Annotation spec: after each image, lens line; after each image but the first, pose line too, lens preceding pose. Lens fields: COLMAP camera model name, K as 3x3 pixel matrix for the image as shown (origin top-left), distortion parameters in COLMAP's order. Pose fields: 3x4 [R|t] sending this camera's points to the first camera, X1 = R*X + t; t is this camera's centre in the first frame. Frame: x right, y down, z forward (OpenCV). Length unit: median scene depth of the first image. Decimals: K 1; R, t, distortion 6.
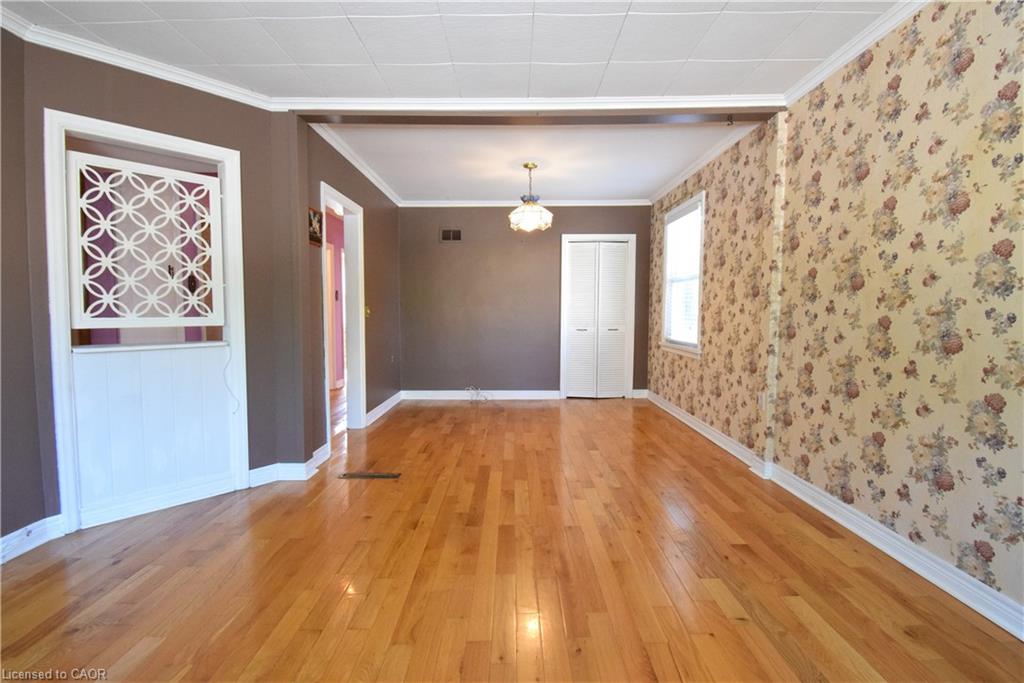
lens RADIAL K [[472.1, 0, 509.2], [0, 472.1, 337.6], [0, 0, 1]] dist [-0.003207, -0.005652]
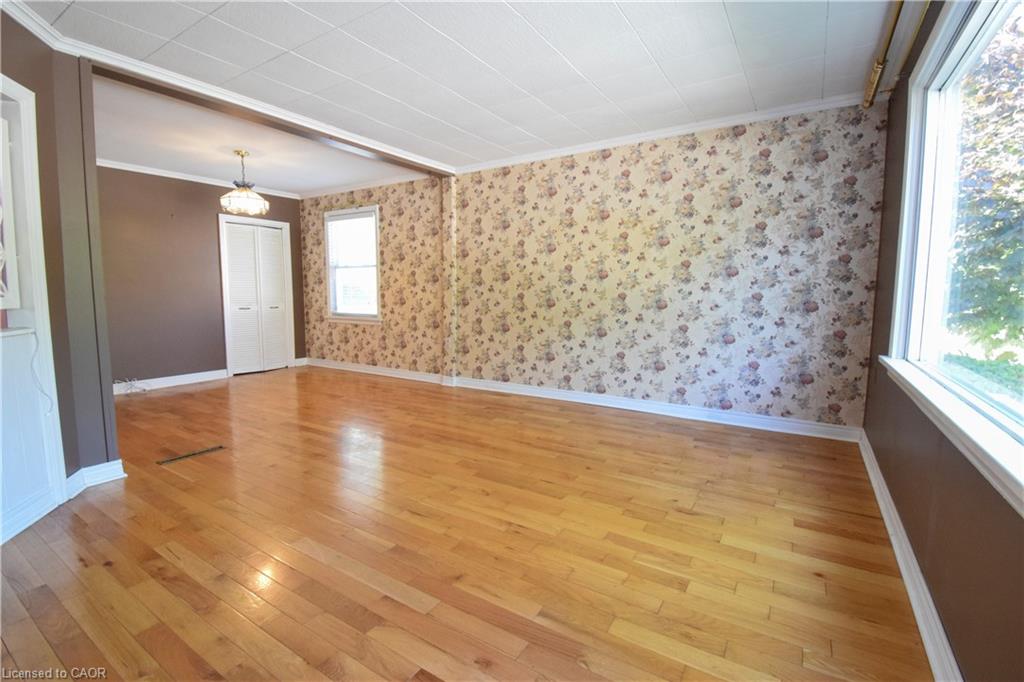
lens RADIAL K [[472.1, 0, 505.6], [0, 472.1, 340.3], [0, 0, 1]] dist [-0.003207, -0.005652]
pose [[0.534727, -0.085694, 0.840668, -0.833823], [0.046477, 0.996321, 0.071998, 0.010605], [-0.843746, 0.000572, 0.536743, -0.107726]]
